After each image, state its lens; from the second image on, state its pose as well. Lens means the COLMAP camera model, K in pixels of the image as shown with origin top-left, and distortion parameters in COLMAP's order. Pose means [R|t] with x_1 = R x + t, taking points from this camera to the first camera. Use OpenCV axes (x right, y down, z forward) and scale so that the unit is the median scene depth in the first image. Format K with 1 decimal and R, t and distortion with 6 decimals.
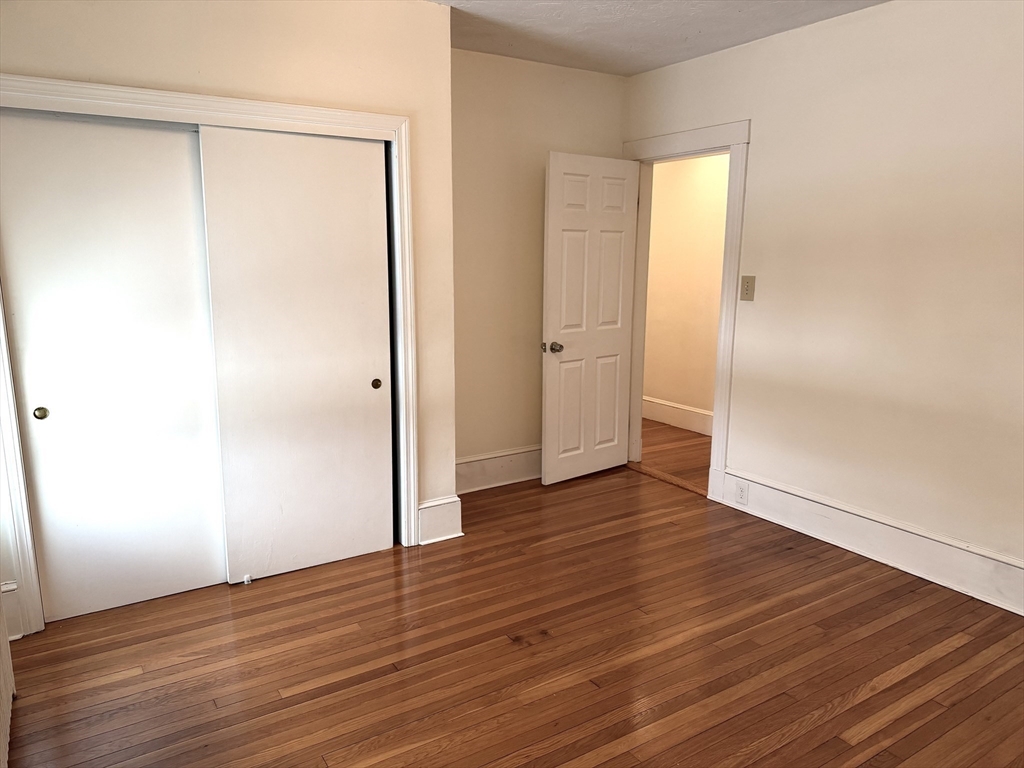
lens RADIAL K [[715.9, 0, 514.1], [0, 715.9, 383.5], [0, 0, 1]] dist [0.076248, -0.103972]
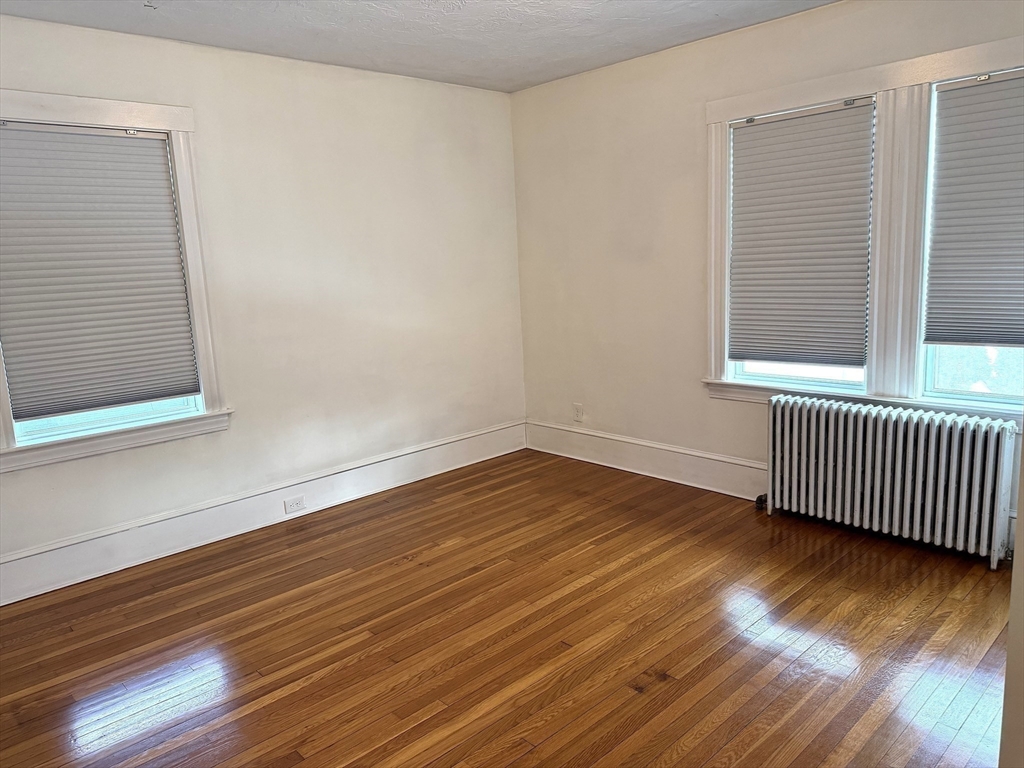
lens RADIAL K [[715.9, 0, 514.1], [0, 715.9, 383.5], [0, 0, 1]] dist [0.076248, -0.103972]
pose [[-0.981117, 0.070411, -0.180141, 0.337274], [0.003247, 0.937246, 0.348653, -0.315631], [0.193386, 0.341485, -0.919777, 1.744302]]
